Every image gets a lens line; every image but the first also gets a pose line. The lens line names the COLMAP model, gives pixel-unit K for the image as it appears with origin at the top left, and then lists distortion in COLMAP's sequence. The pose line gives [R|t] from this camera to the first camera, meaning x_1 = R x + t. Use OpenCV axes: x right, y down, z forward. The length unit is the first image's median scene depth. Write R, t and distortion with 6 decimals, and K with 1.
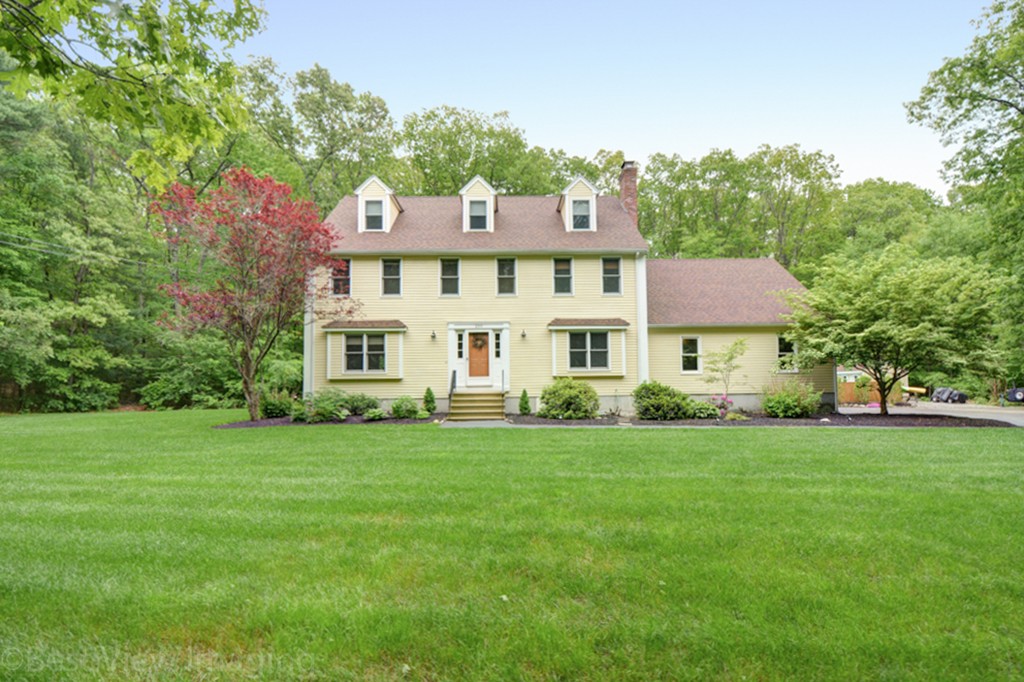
lens RADIAL K [[497.6, 0, 510.3], [0, 497.6, 340.2], [0, 0, 1]] dist [0.012176, -0.021496]
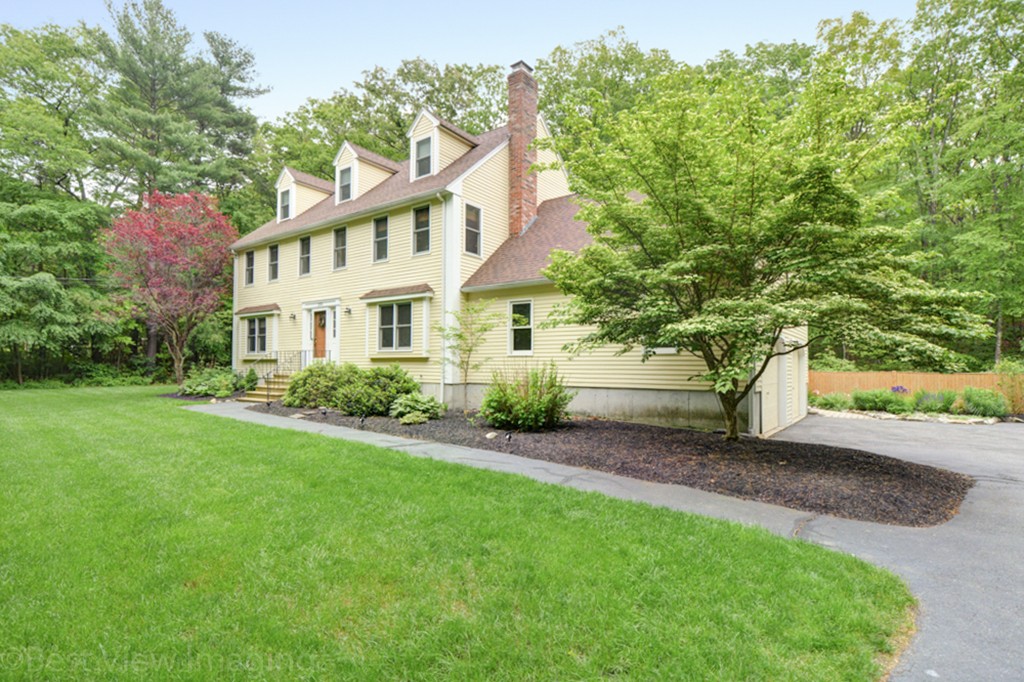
lens RADIAL K [[497.6, 0, 510.3], [0, 497.6, 340.2], [0, 0, 1]] dist [0.012176, -0.021496]
pose [[0.772244, -0.014927, -0.635151, 0.824360], [0.048482, 0.998193, 0.035487, 0.023478], [0.633474, -0.058198, 0.771573, 0.487503]]
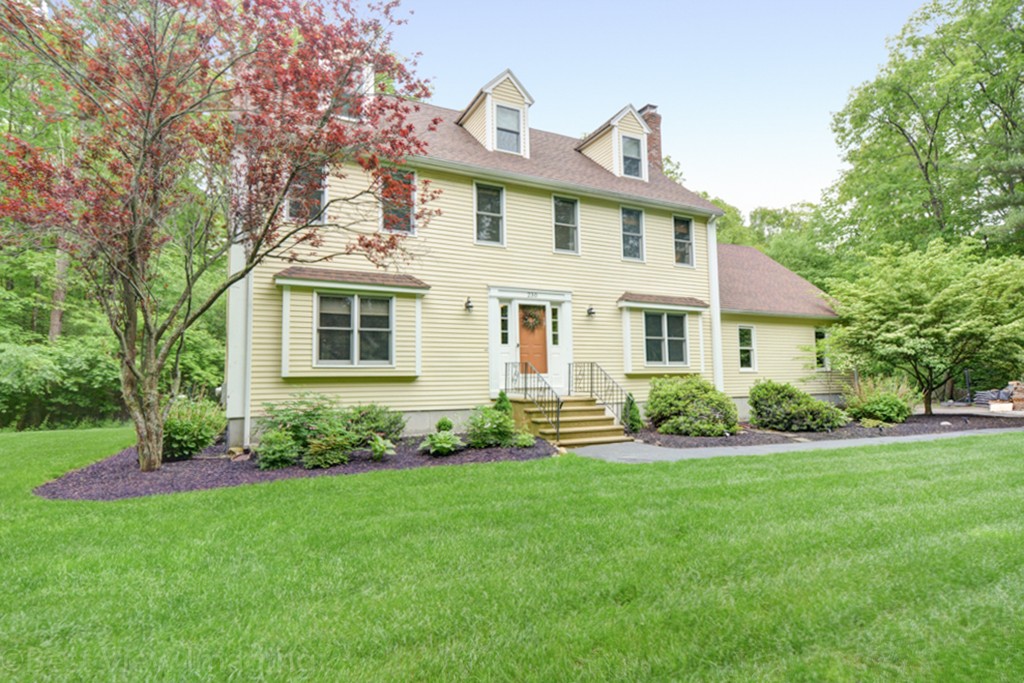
lens RADIAL K [[497.6, 0, 510.3], [0, 497.6, 340.7], [0, 0, 1]] dist [0.012176, -0.021496]
pose [[0.918855, 0.030175, 0.393439, -0.341045], [-0.031046, 0.999509, -0.004150, 0.034066], [-0.393371, -0.008401, 0.919341, 0.415873]]
